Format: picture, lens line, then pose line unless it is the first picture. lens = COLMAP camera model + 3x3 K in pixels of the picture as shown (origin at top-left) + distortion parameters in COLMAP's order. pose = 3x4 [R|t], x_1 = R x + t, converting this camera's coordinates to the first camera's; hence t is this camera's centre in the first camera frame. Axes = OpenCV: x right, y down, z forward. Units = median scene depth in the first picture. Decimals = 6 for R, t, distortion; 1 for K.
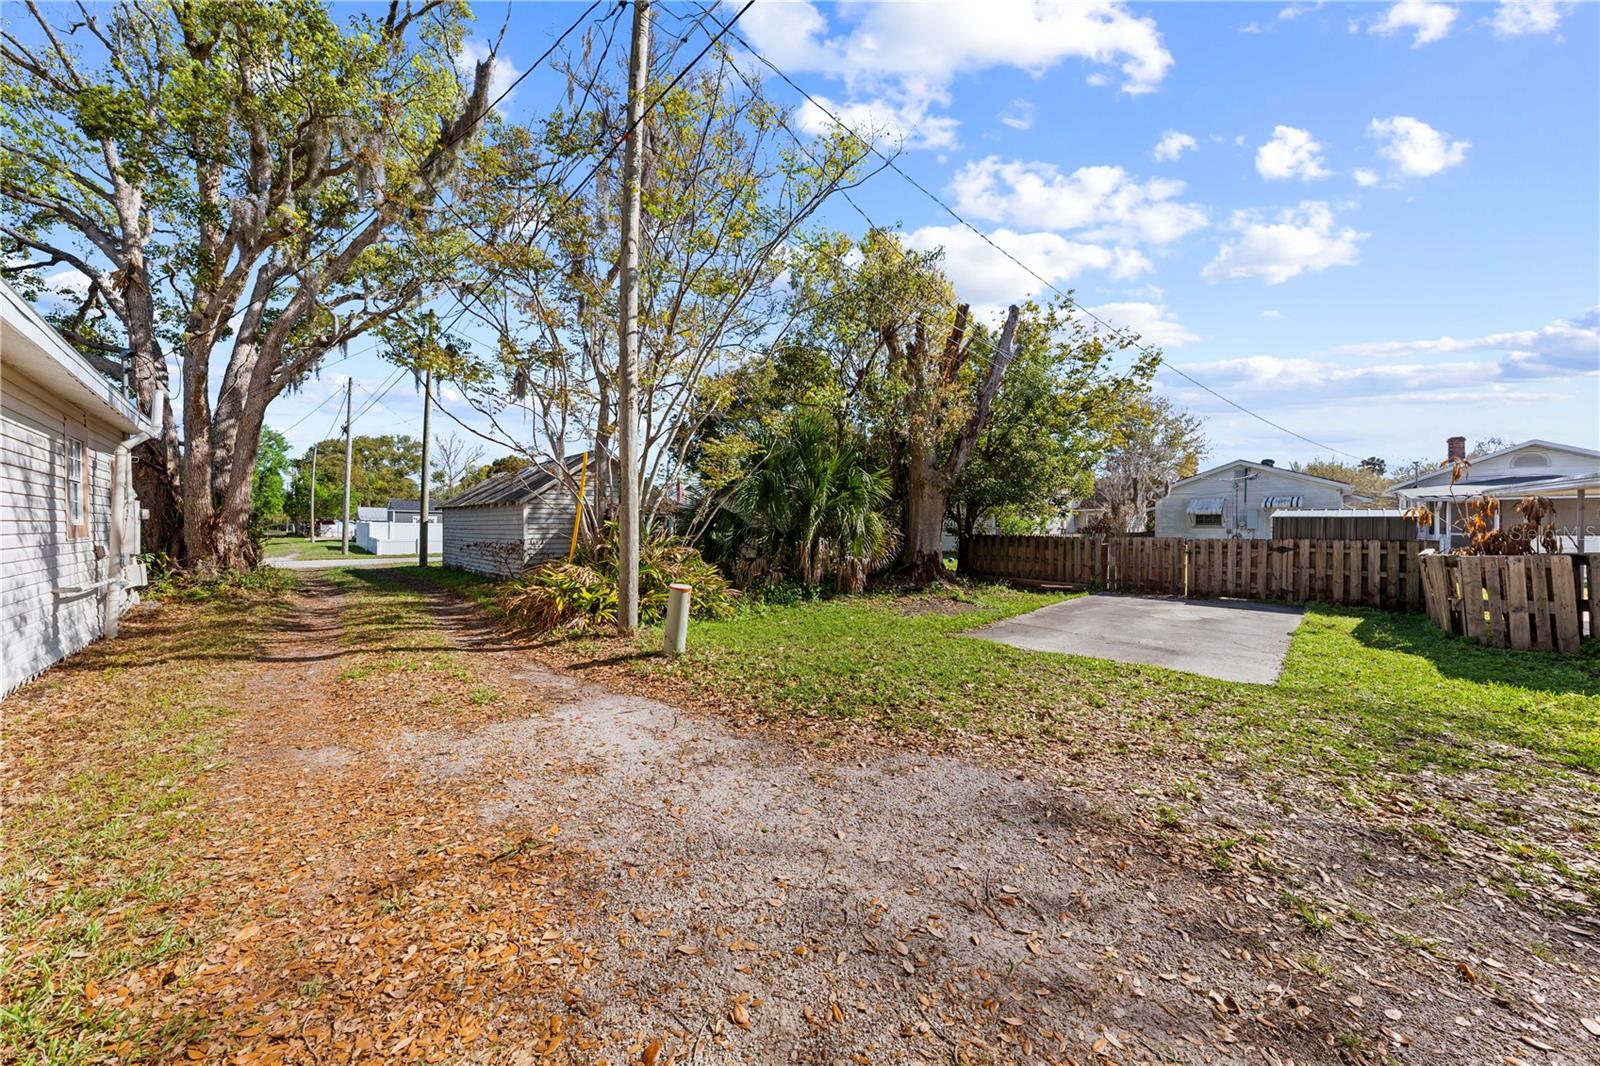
lens RADIAL K [[555.7, 0, 809.8], [0, 555.7, 532.5], [0, 0, 1]] dist [-0.010784, 0.002271]
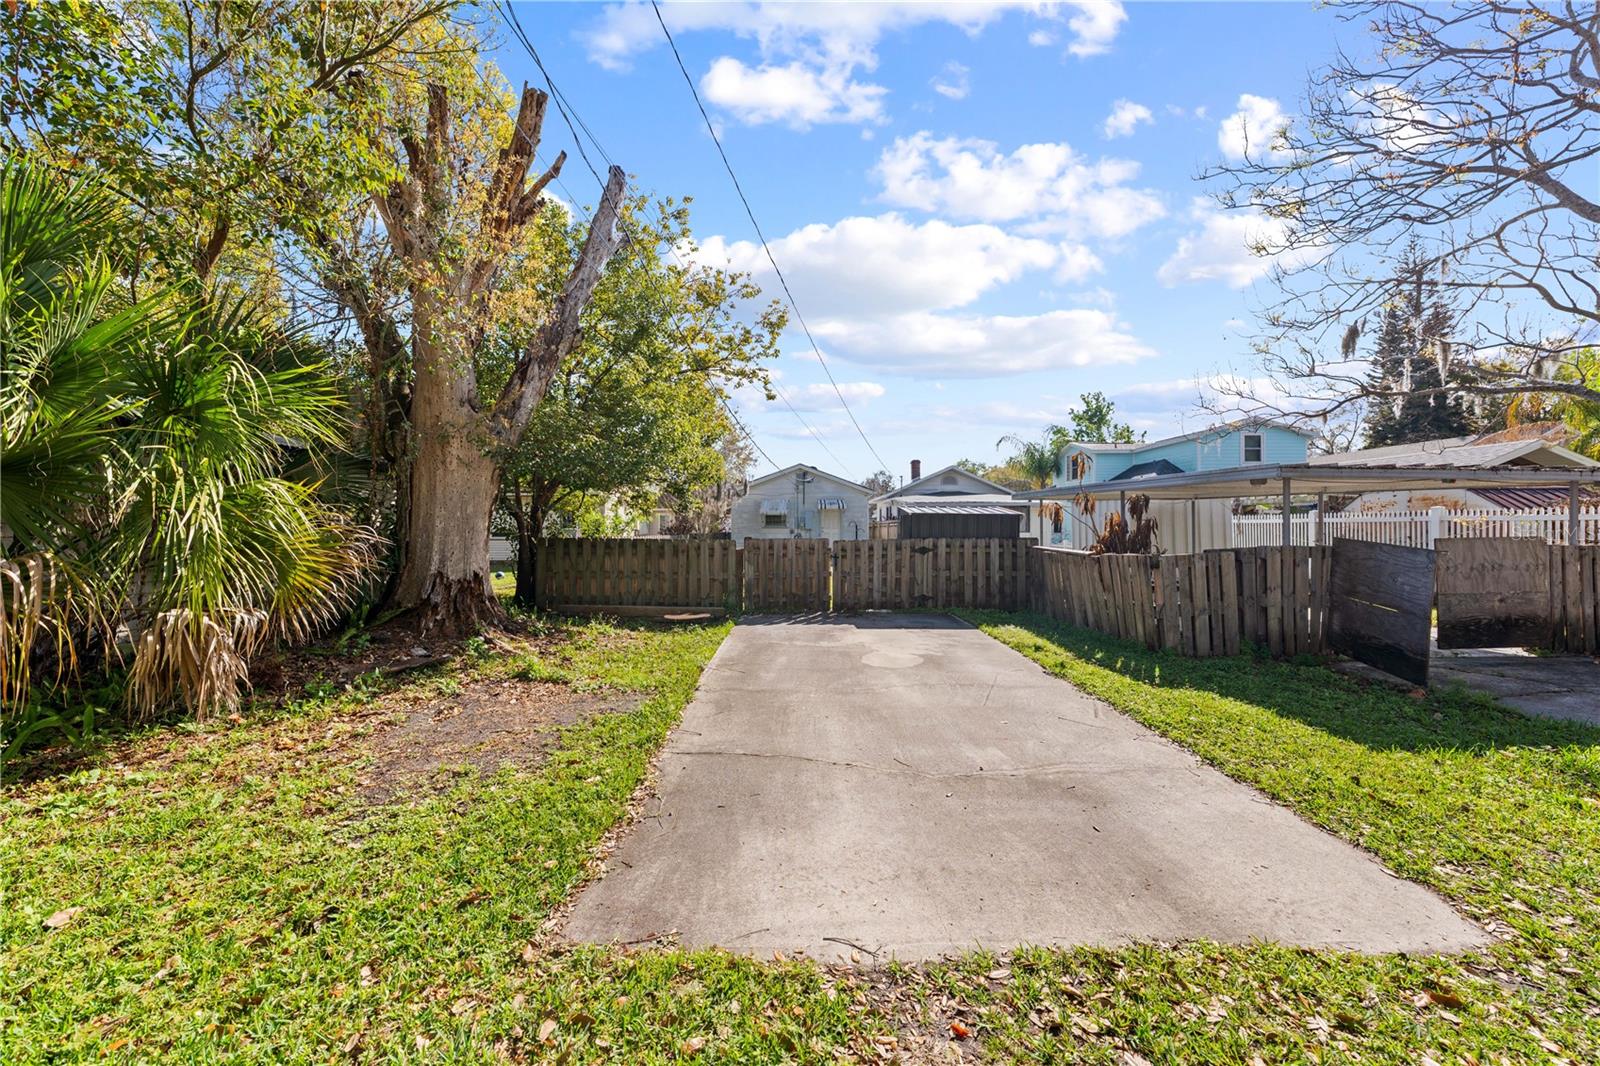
lens RADIAL K [[541.9, 0, 790.3], [0, 541.9, 527.4], [0, 0, 1]] dist [-0.002105, -0.000128]
pose [[0.734085, -0.001769, 0.679055, 0.106026], [0.011603, 0.999883, -0.009938, 0.000877], [-0.678959, 0.015175, 0.734020, 0.463148]]
